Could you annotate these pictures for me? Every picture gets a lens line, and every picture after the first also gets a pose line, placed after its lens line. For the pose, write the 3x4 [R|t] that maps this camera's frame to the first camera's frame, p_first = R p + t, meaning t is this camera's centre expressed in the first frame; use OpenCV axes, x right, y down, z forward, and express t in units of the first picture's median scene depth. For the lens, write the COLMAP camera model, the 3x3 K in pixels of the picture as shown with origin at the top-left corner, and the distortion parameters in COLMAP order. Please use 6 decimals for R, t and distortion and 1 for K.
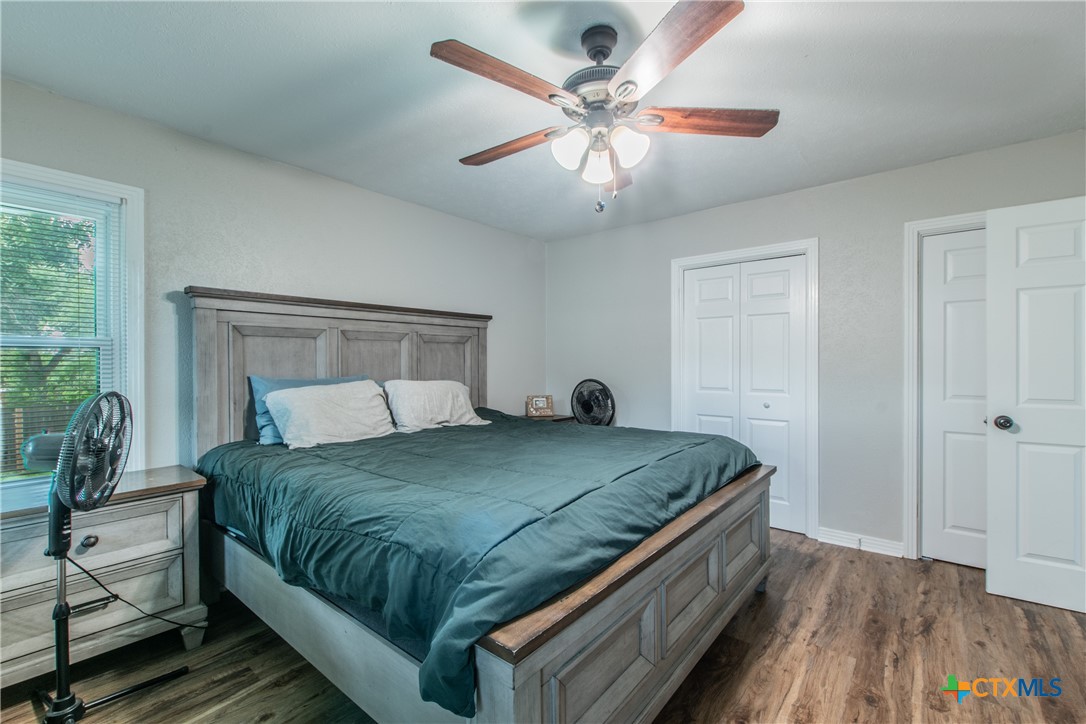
lens RADIAL K [[468.4, 0, 550.6], [0, 468.4, 362.3], [0, 0, 1]] dist [0.005616, -0.003454]
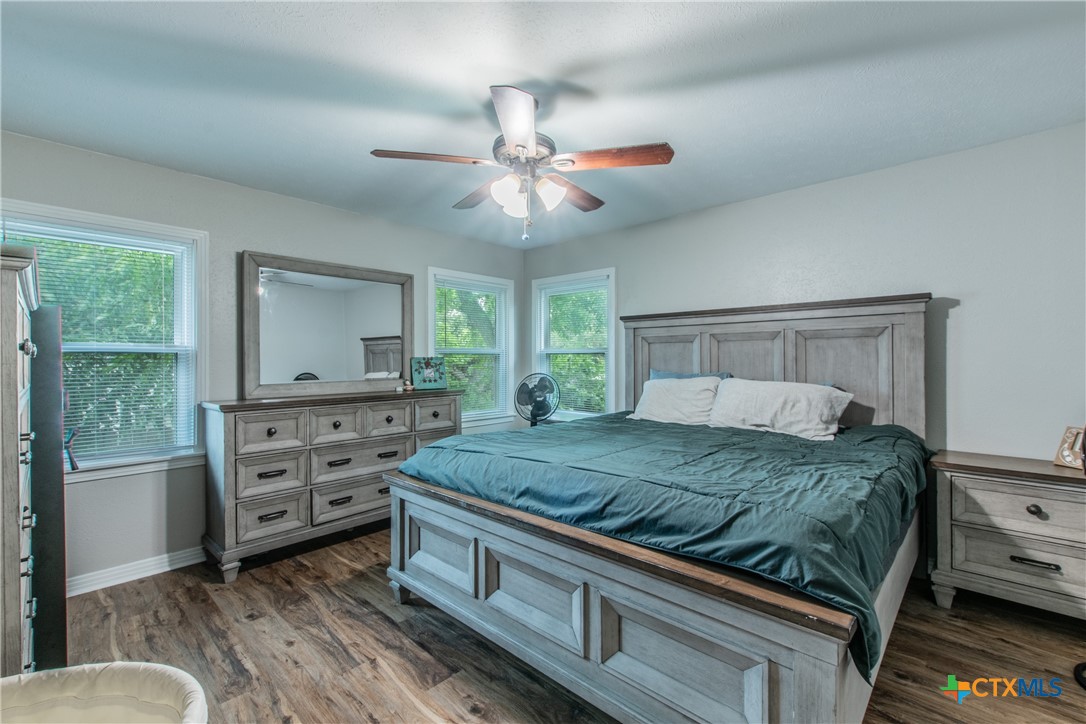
lens RADIAL K [[468.4, 0, 550.1], [0, 468.4, 361.3], [0, 0, 1]] dist [0.005616, -0.003454]
pose [[-0.077119, 0.002575, -0.997019, 0.813356], [-0.005899, 0.999978, 0.003039, -0.000535], [0.997004, 0.006116, -0.077102, 0.726070]]
